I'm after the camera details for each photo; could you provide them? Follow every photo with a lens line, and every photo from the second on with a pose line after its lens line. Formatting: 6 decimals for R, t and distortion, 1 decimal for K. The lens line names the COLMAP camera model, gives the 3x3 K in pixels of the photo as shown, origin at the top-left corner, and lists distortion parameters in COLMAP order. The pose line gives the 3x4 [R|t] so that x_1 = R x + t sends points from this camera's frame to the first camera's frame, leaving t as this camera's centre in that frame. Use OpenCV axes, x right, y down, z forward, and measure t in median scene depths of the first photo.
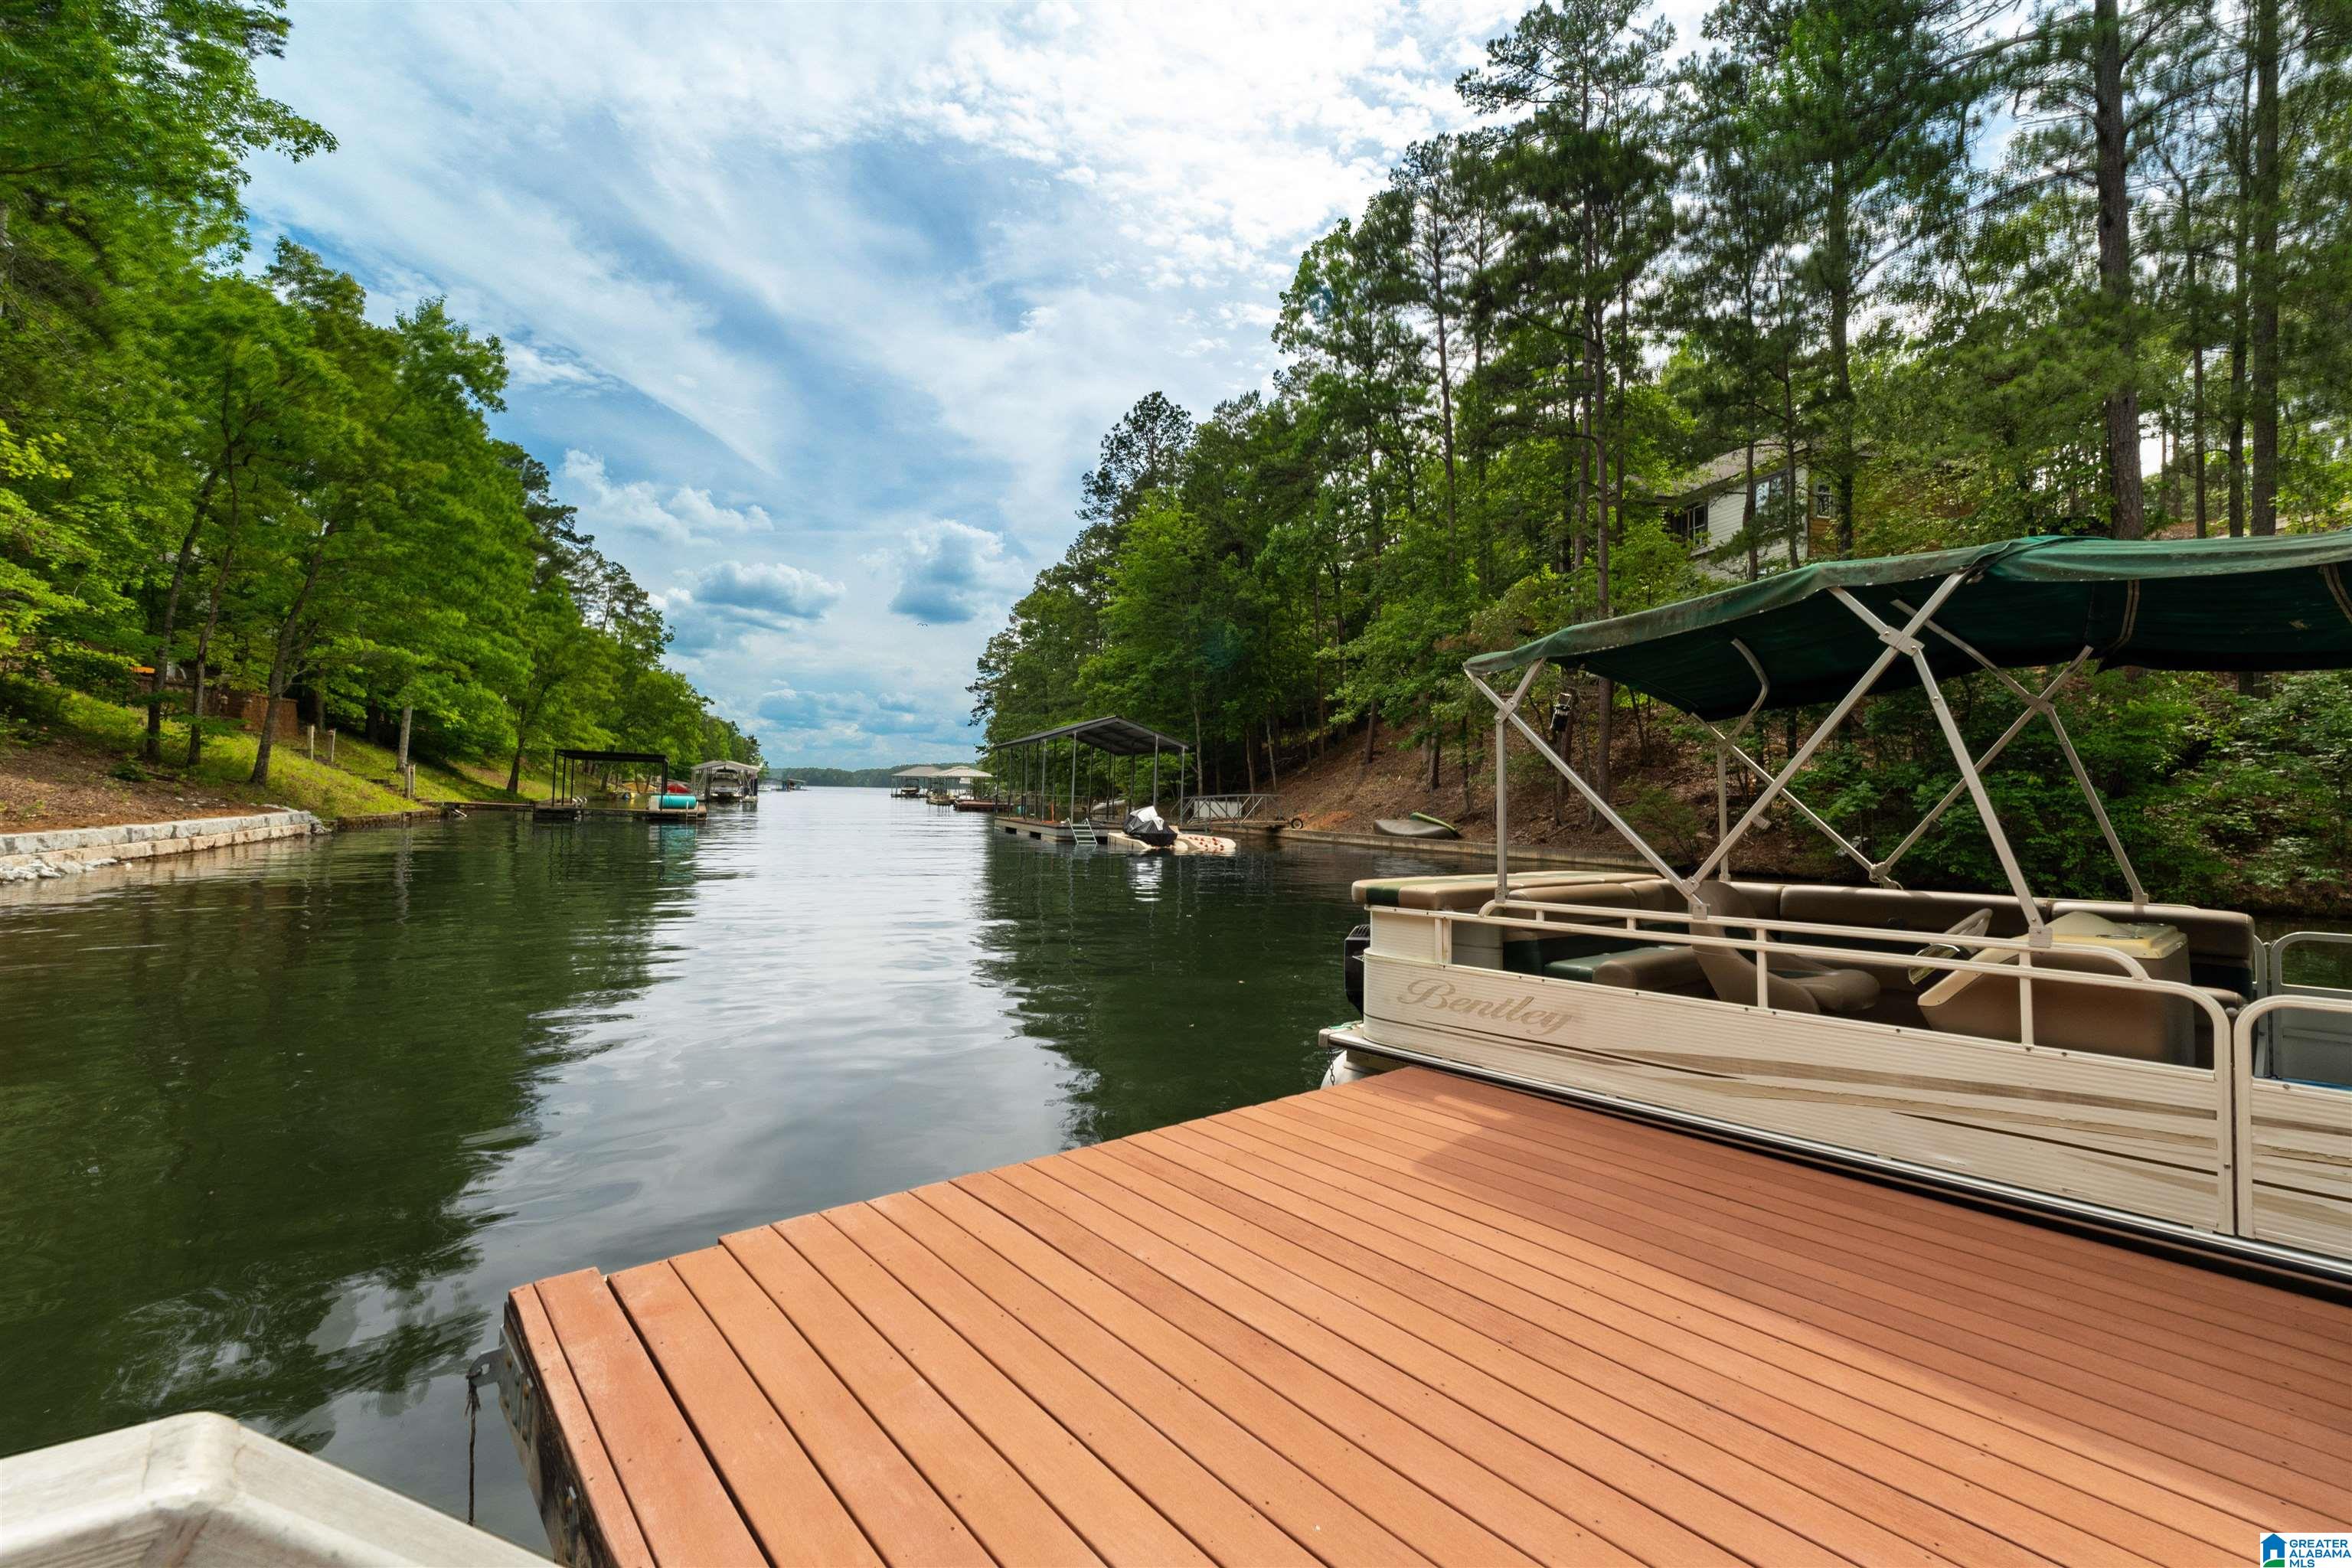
lens RADIAL K [[999.8, 0, 1194.0], [0, 999.8, 782.5], [0, 0, 1]] dist [0.001782, 0.000233]
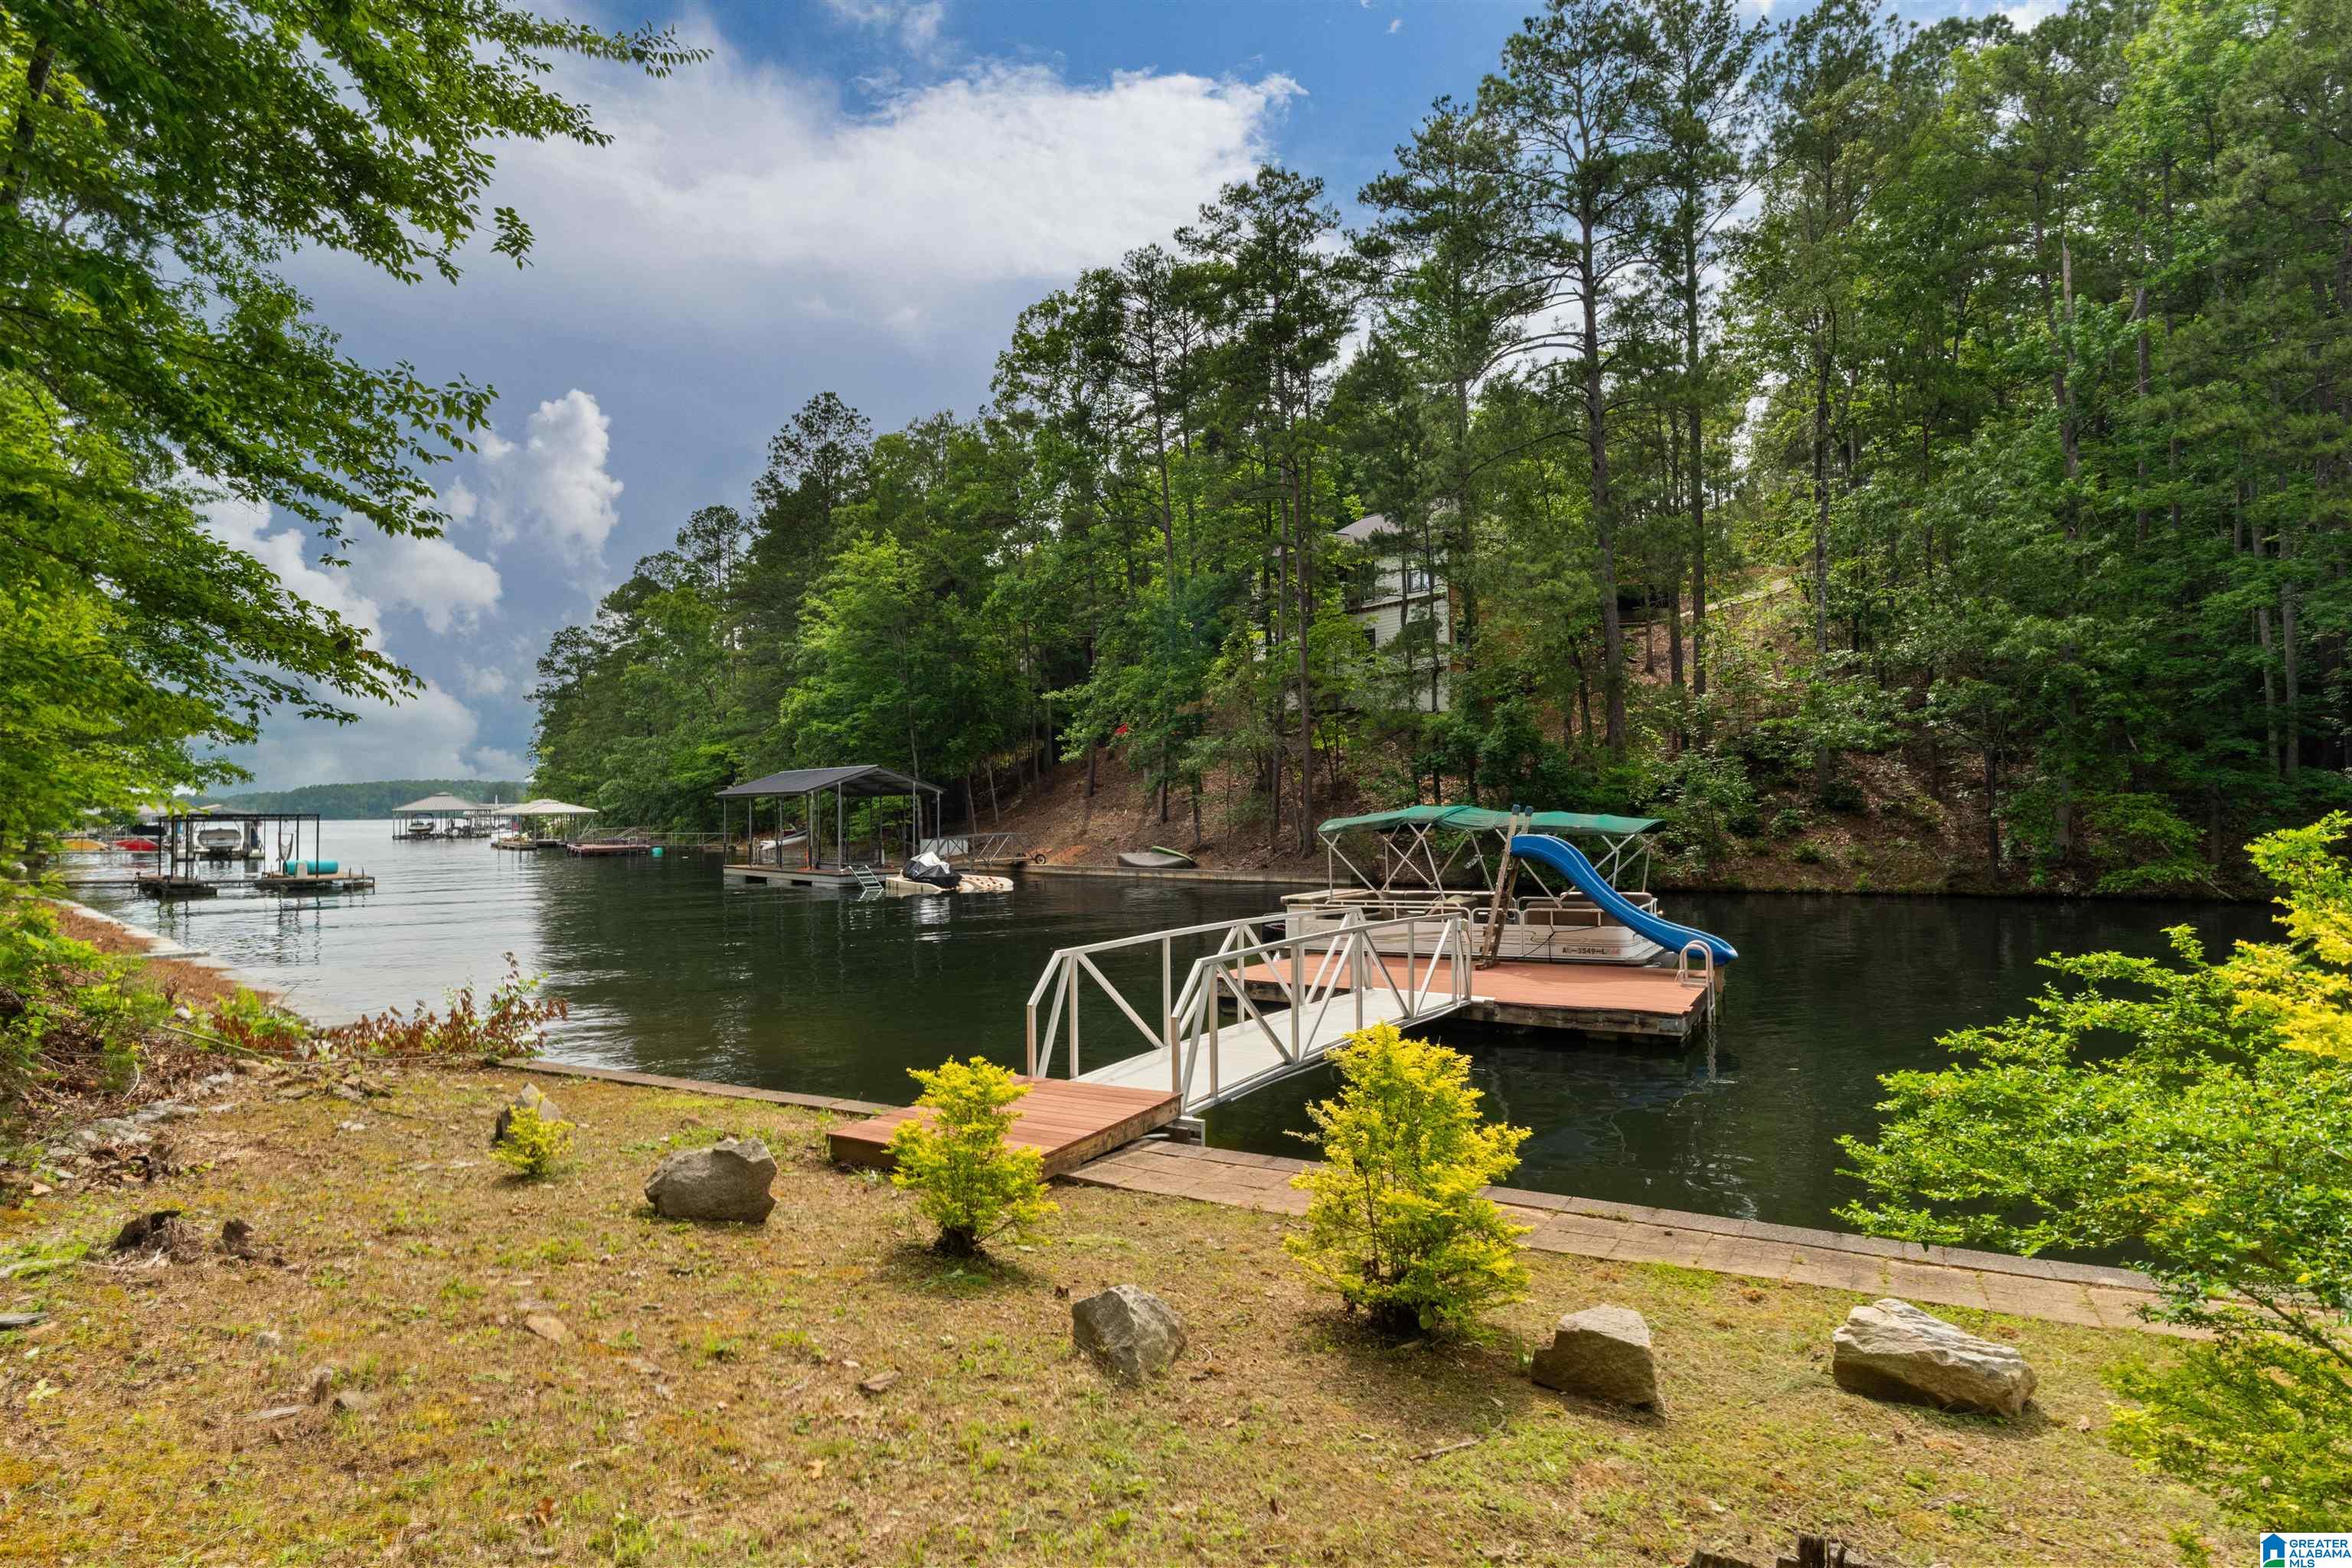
lens RADIAL K [[1297.2, 0, 1180.9], [0, 1297.2, 784.0], [0, 0, 1]] dist [0.000775, -0.003103]
pose [[0.948691, -0.028733, 0.314897, -0.188954], [0.029888, 0.999553, 0.001161, -0.036268], [-0.314789, 0.008310, 0.949125, -0.368891]]
